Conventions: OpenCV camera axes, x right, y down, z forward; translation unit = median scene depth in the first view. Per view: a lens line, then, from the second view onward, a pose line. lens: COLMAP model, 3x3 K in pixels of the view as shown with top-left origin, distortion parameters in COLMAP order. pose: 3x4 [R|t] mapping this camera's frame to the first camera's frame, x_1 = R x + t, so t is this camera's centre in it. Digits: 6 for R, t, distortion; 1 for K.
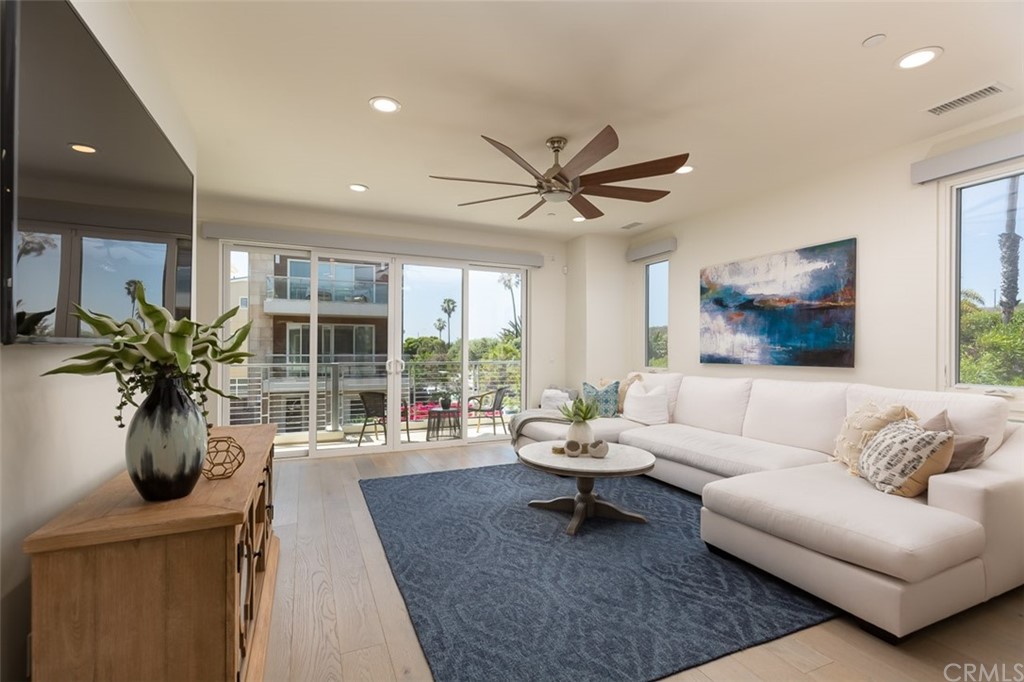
lens RADIAL K [[456.8, 0, 509.3], [0, 456.8, 342.0], [0, 0, 1]] dist [0.005680, -0.000951]
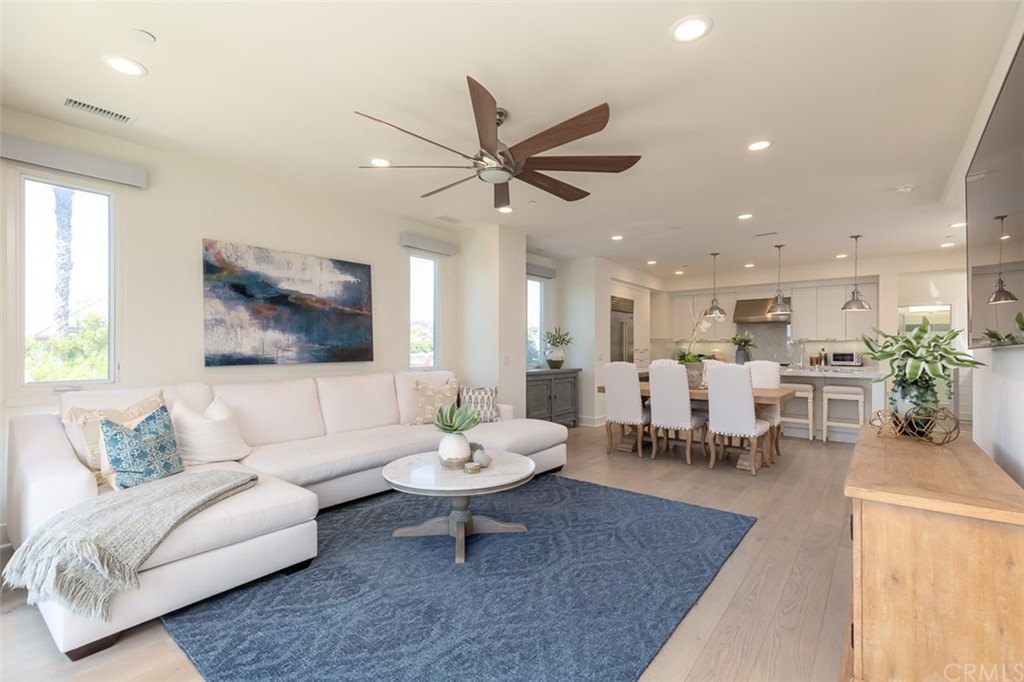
lens RADIAL K [[456.8, 0, 505.8], [0, 456.8, 342.3], [0, 0, 1]] dist [0.005680, -0.000951]
pose [[-0.448060, 0.006358, 0.893981, -0.573554], [-0.017854, 0.999712, -0.016058, 0.013521], [-0.893825, -0.023156, -0.447817, 1.131766]]
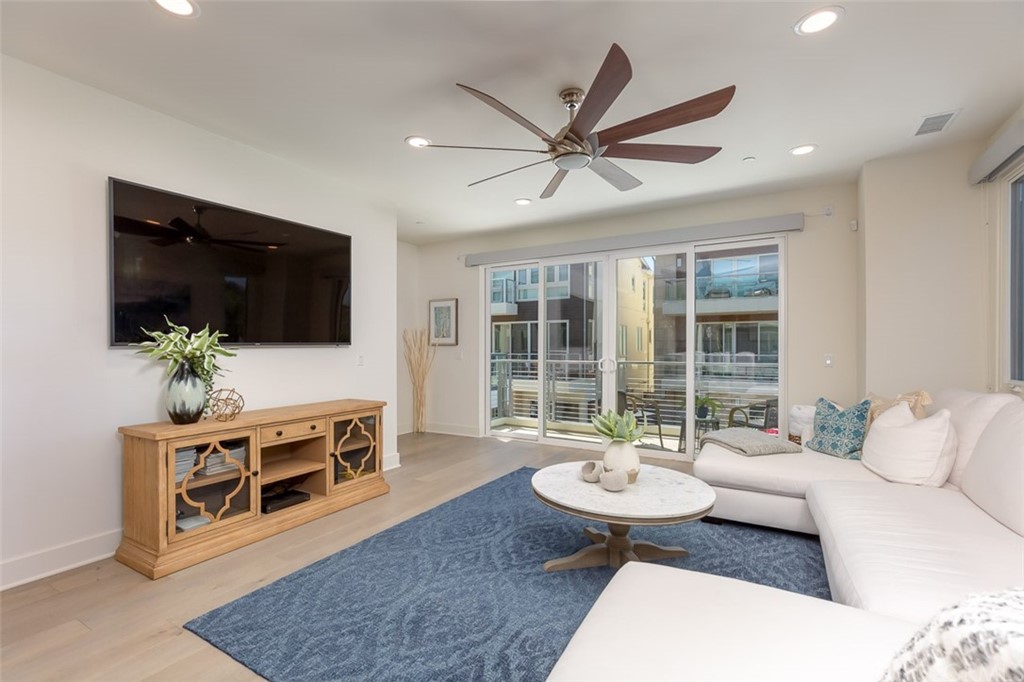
lens RADIAL K [[456.8, 0, 511.9], [0, 456.8, 351.1], [0, 0, 1]] dist [0.005680, -0.000951]
pose [[0.584387, 0.000831, -0.811474, 0.580066], [0.015807, 0.999798, 0.012408, 0.009243], [0.811321, -0.020078, 0.584256, 0.353842]]
